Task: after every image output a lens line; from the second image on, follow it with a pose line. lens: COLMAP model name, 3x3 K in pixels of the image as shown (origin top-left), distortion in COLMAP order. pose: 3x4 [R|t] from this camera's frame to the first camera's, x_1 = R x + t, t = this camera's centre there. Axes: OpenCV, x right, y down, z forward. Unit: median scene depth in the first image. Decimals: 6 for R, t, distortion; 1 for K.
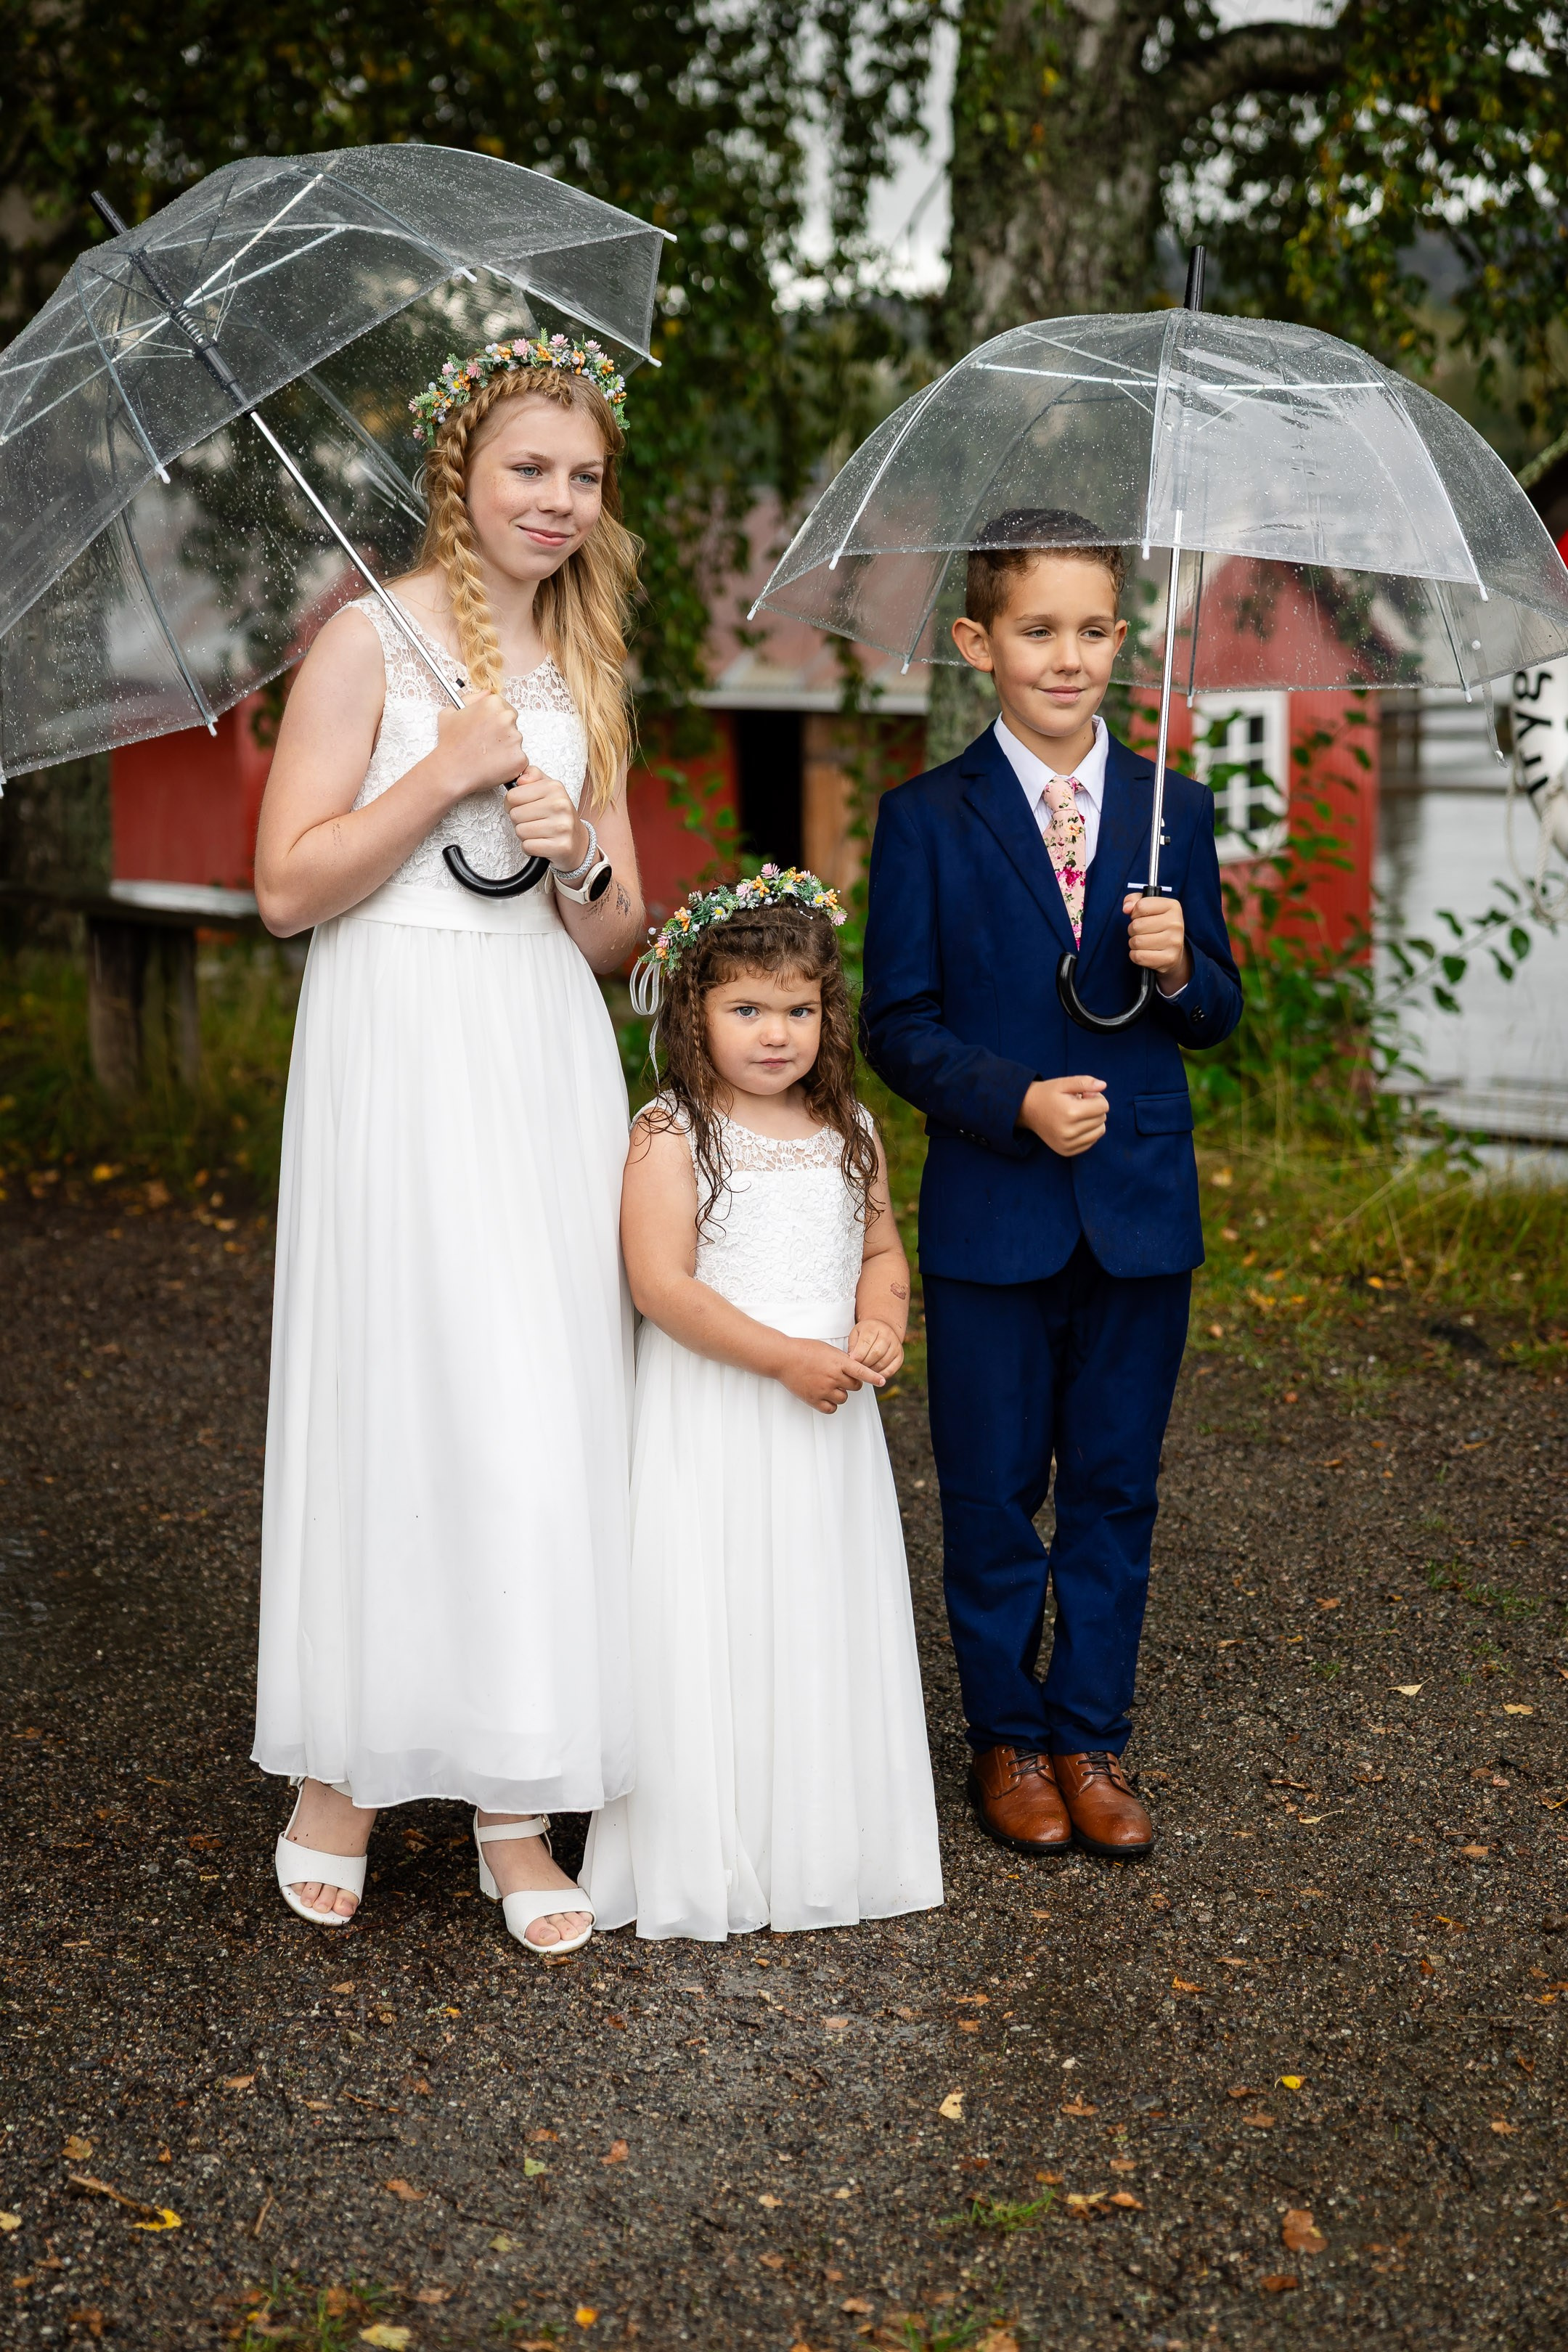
lens RADIAL K [[4512.3, 0, 851.8], [0, 4512.3, 1361.6], [0, 0, 1]] dist [0.014825, 0.000000]
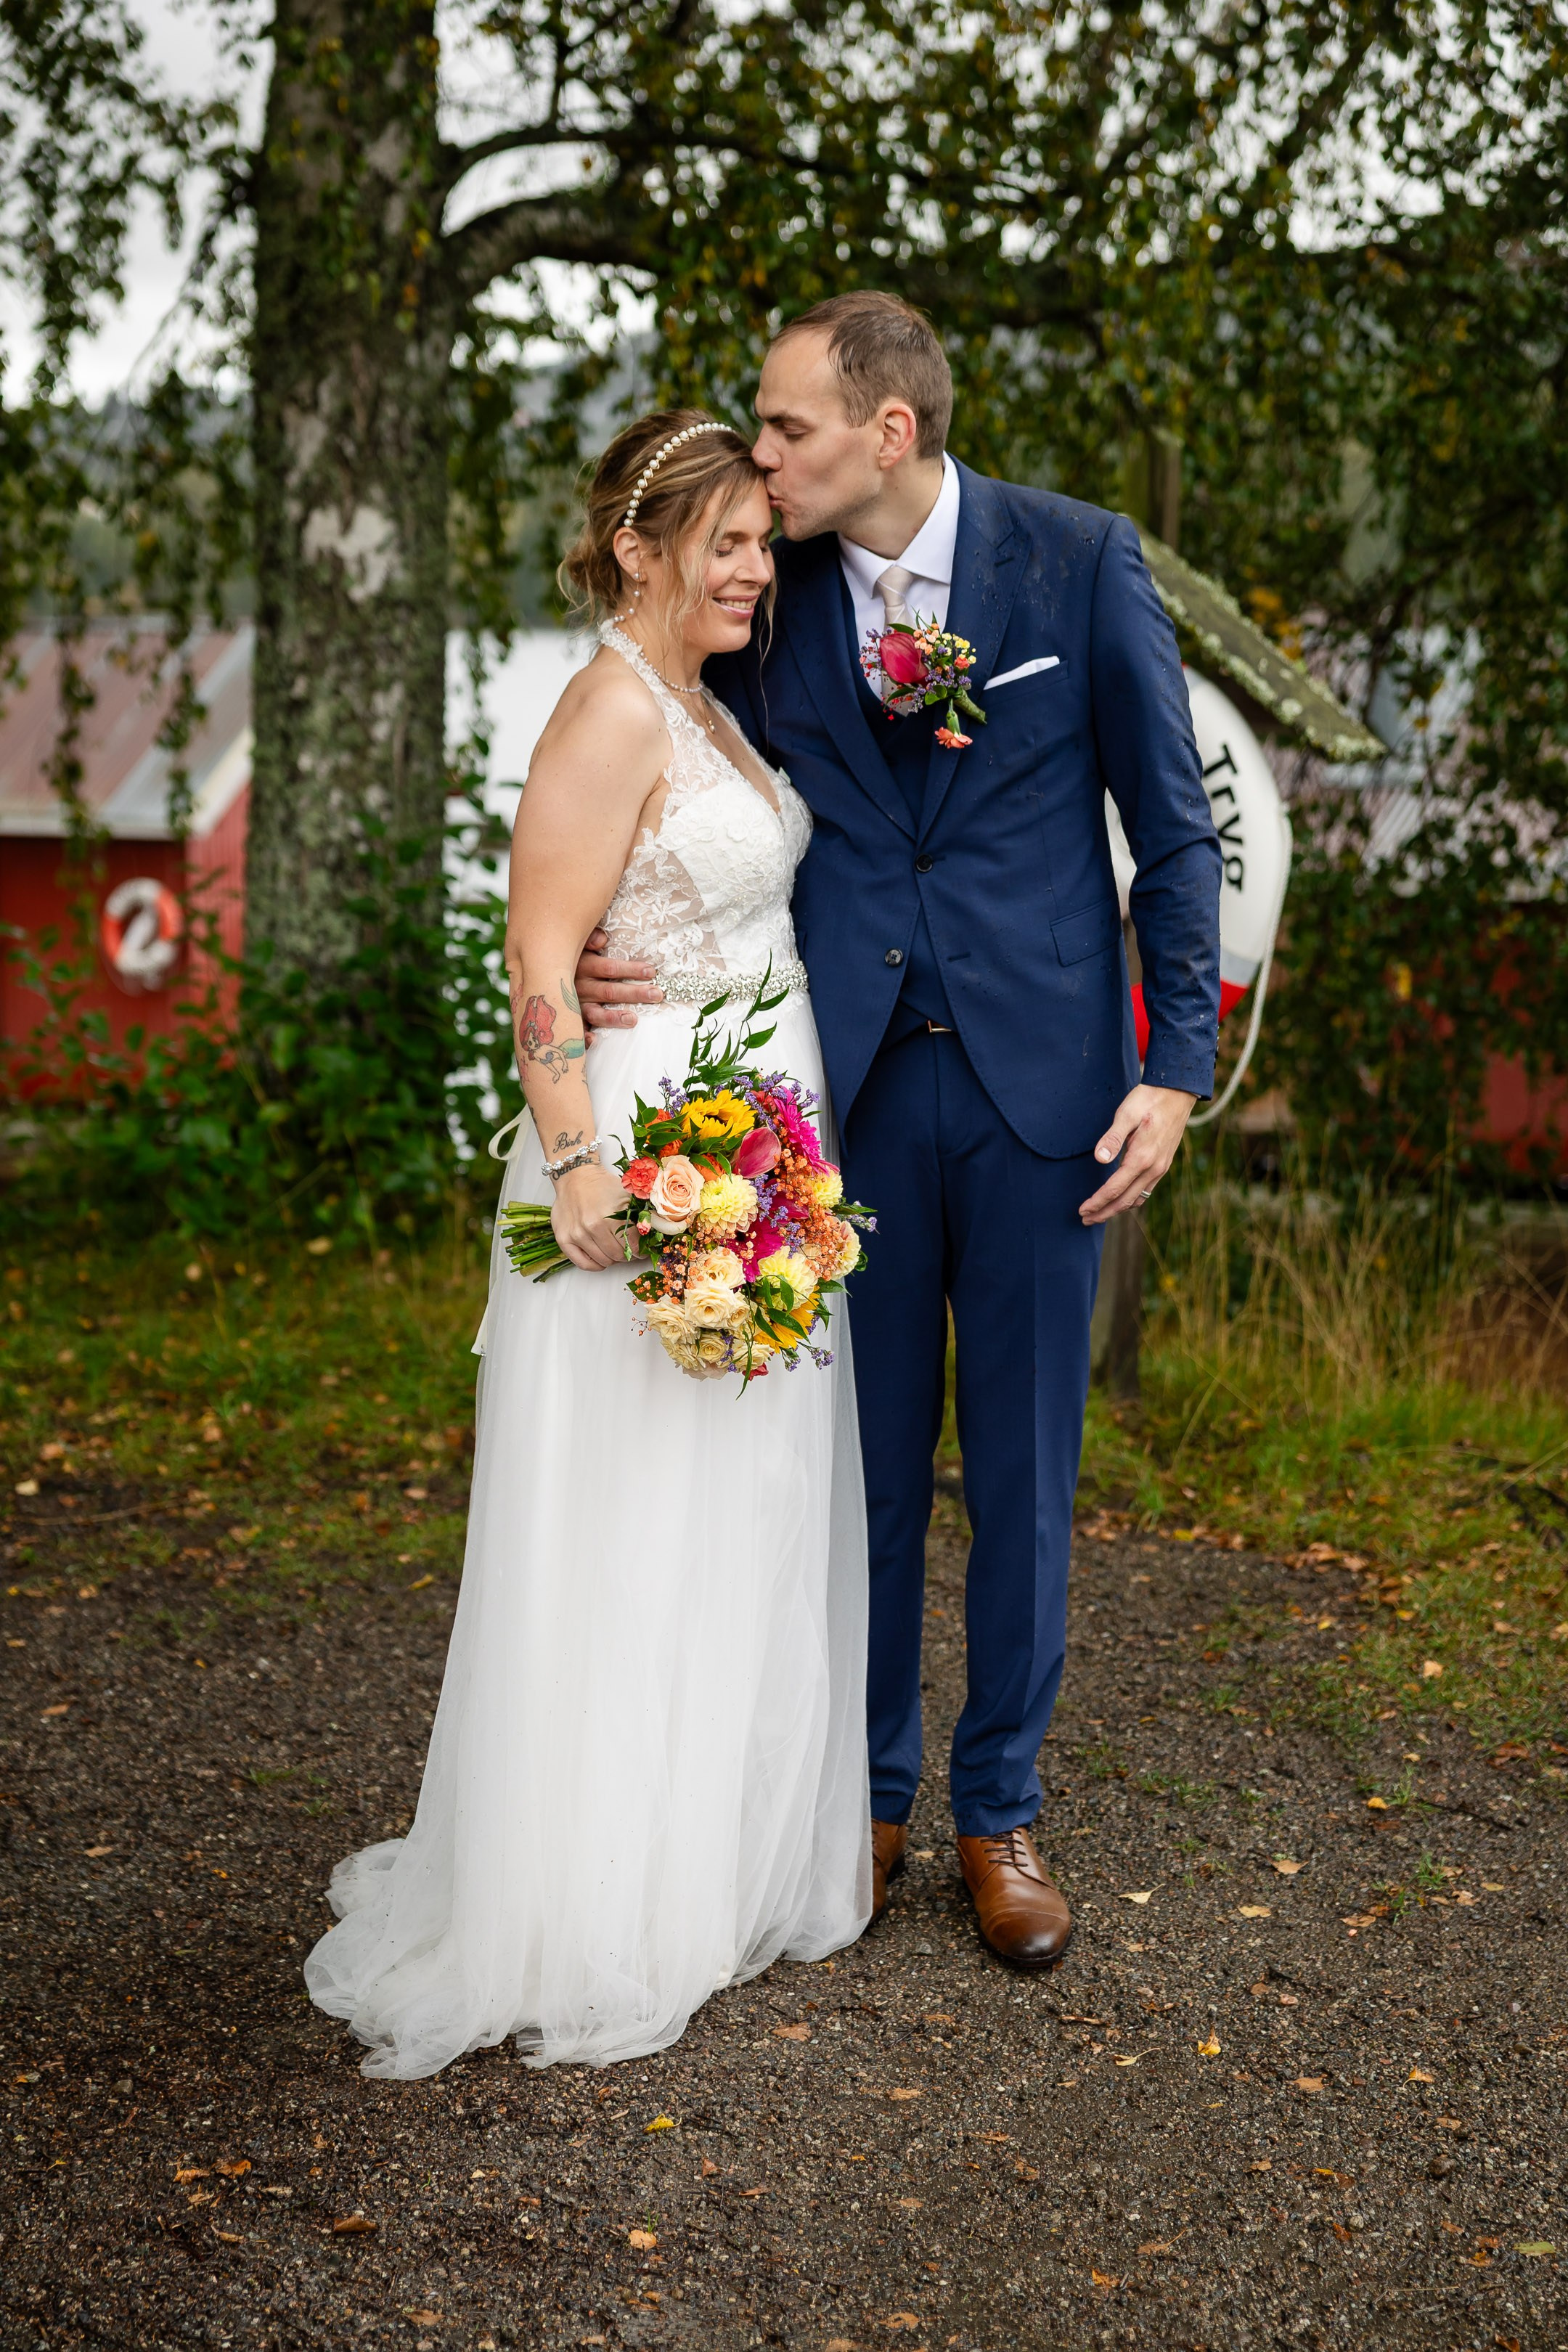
lens RADIAL K [[3978.7, 0, 766.9], [0, 3978.7, 1253.7], [0, 0, 1]] dist [0.016861, 0.000000]
pose [[0.964478, -0.032503, 0.262157, -0.161498], [0.040731, 0.998832, -0.026009, -0.043365], [-0.261006, 0.035763, 0.964675, 0.174634]]
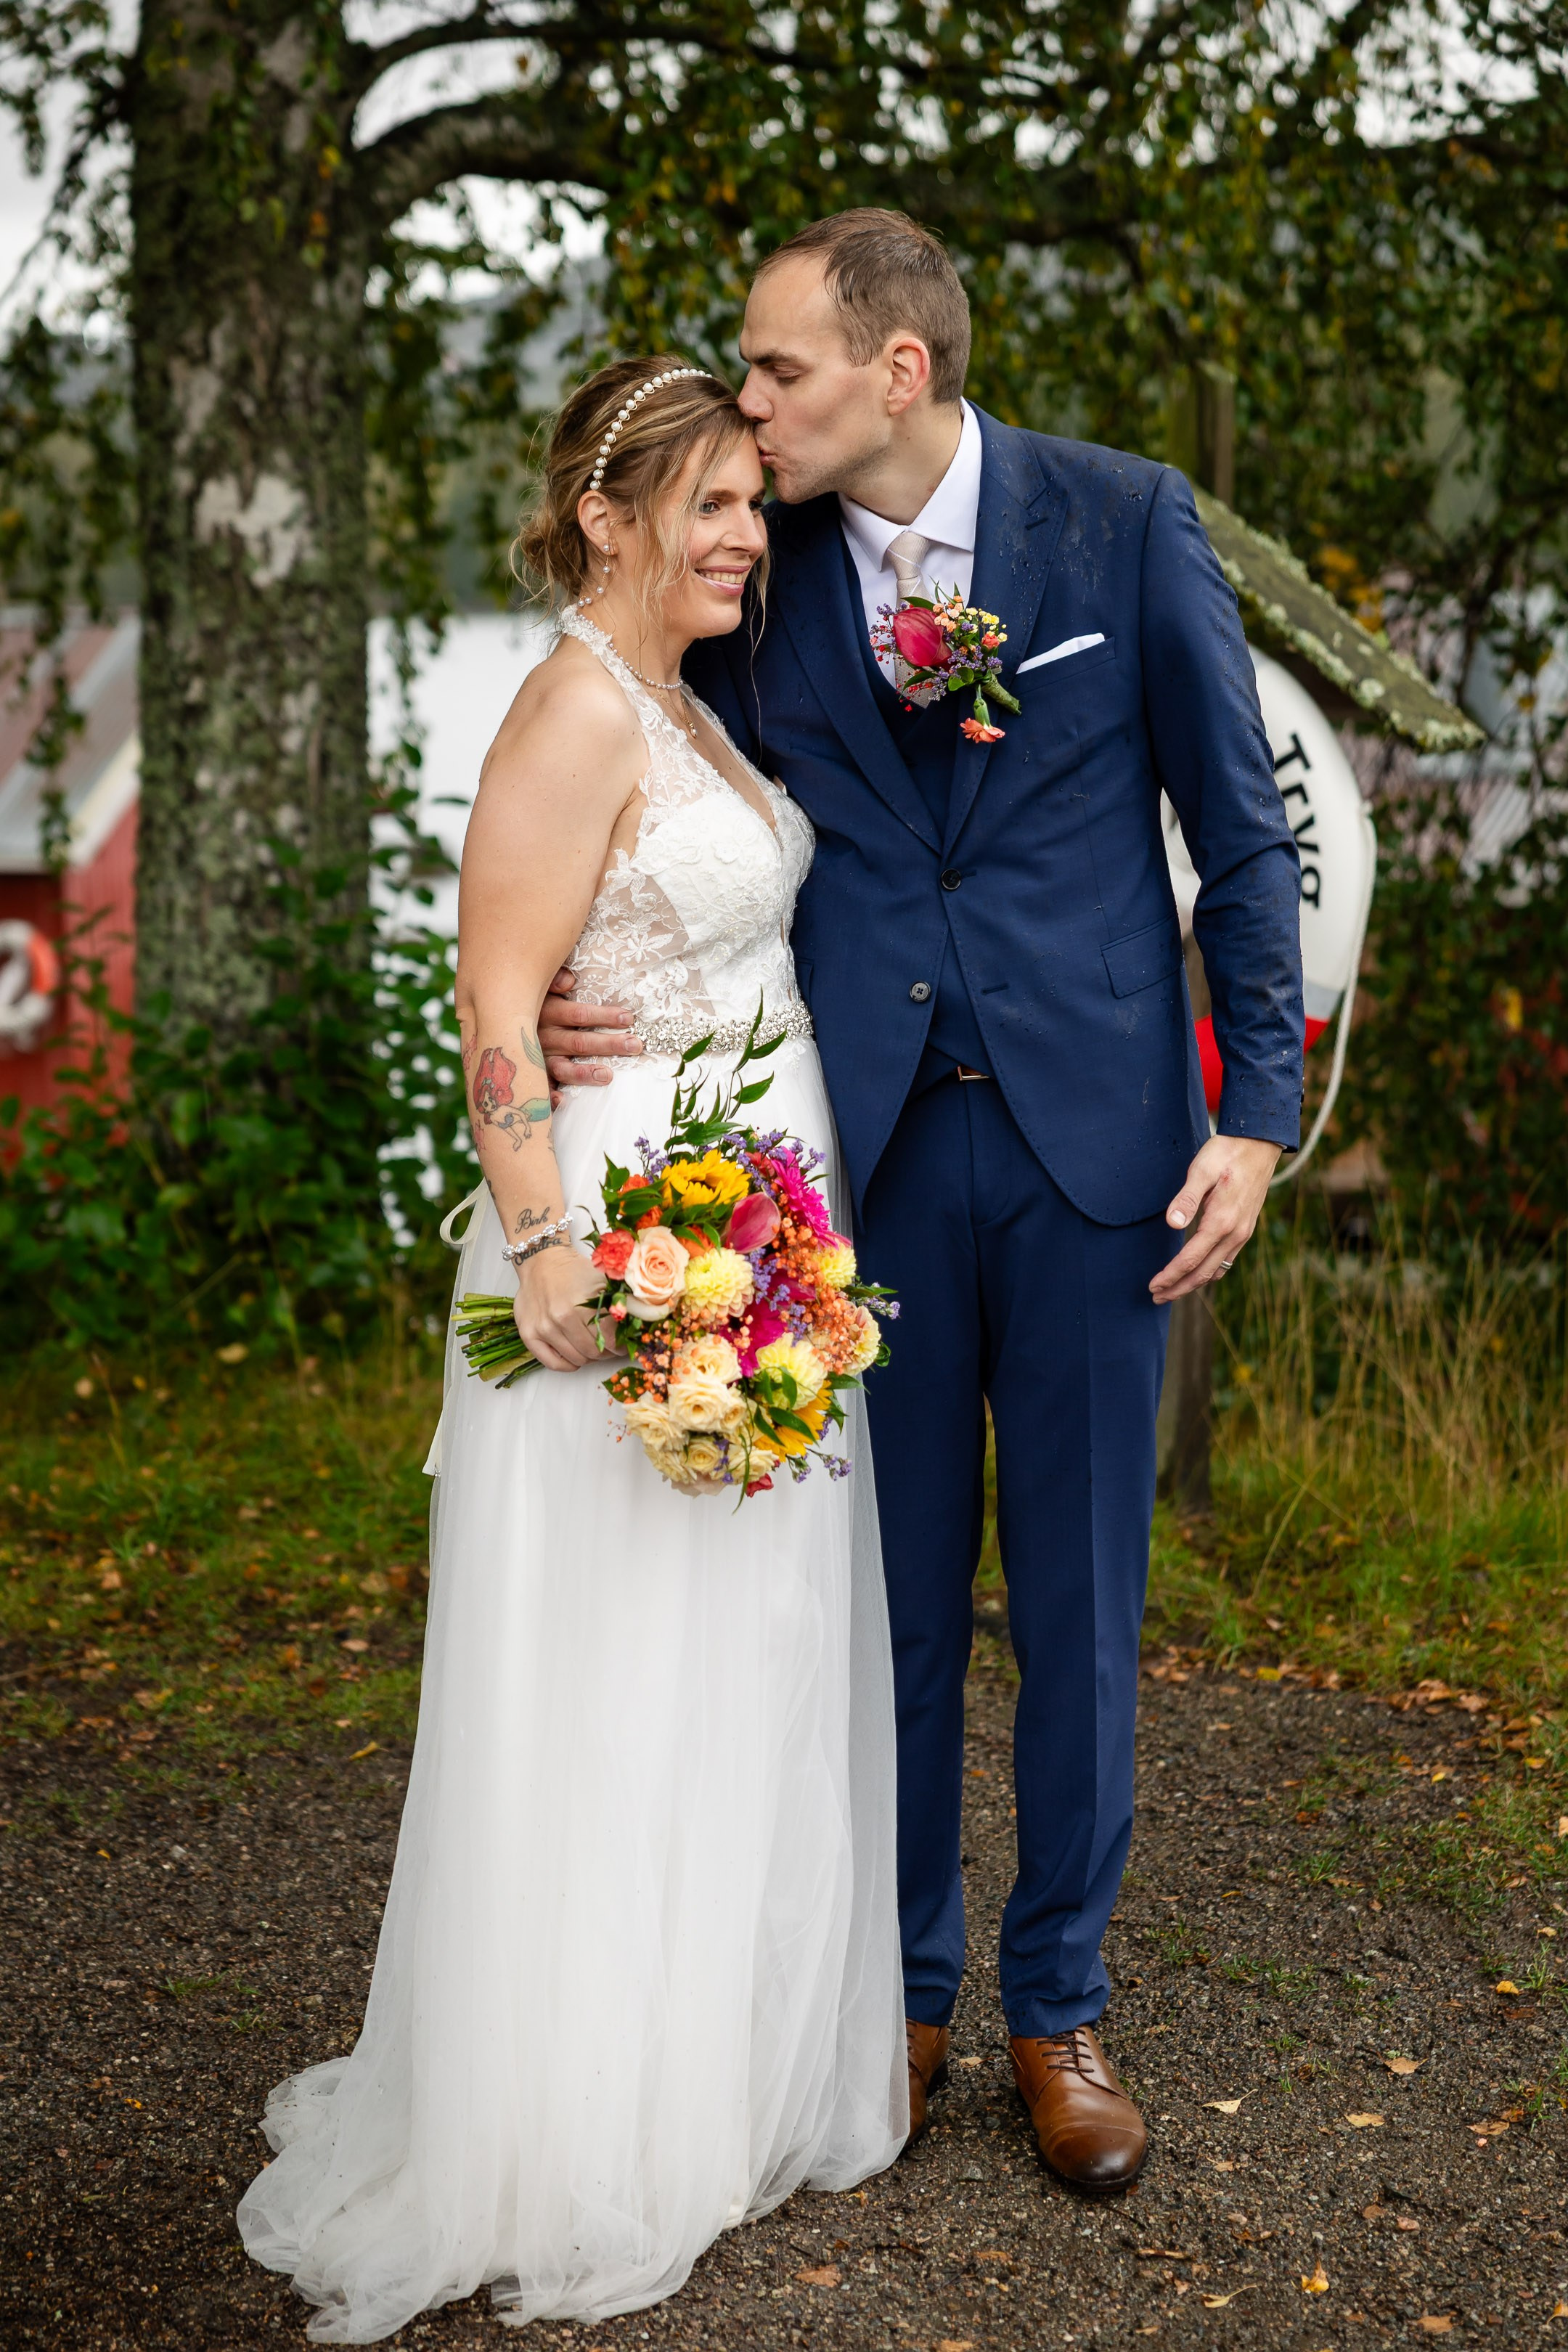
lens RADIAL K [[4744.9, 0, 772.6], [0, 4744.9, 1282.9], [0, 0, 1]] dist [0.025423, 0.000000]
pose [[0.962918, -0.050926, 0.264943, -0.163256], [0.063671, 0.997180, -0.039735, -0.043637], [-0.262172, 0.055131, 0.963445, 0.170805]]
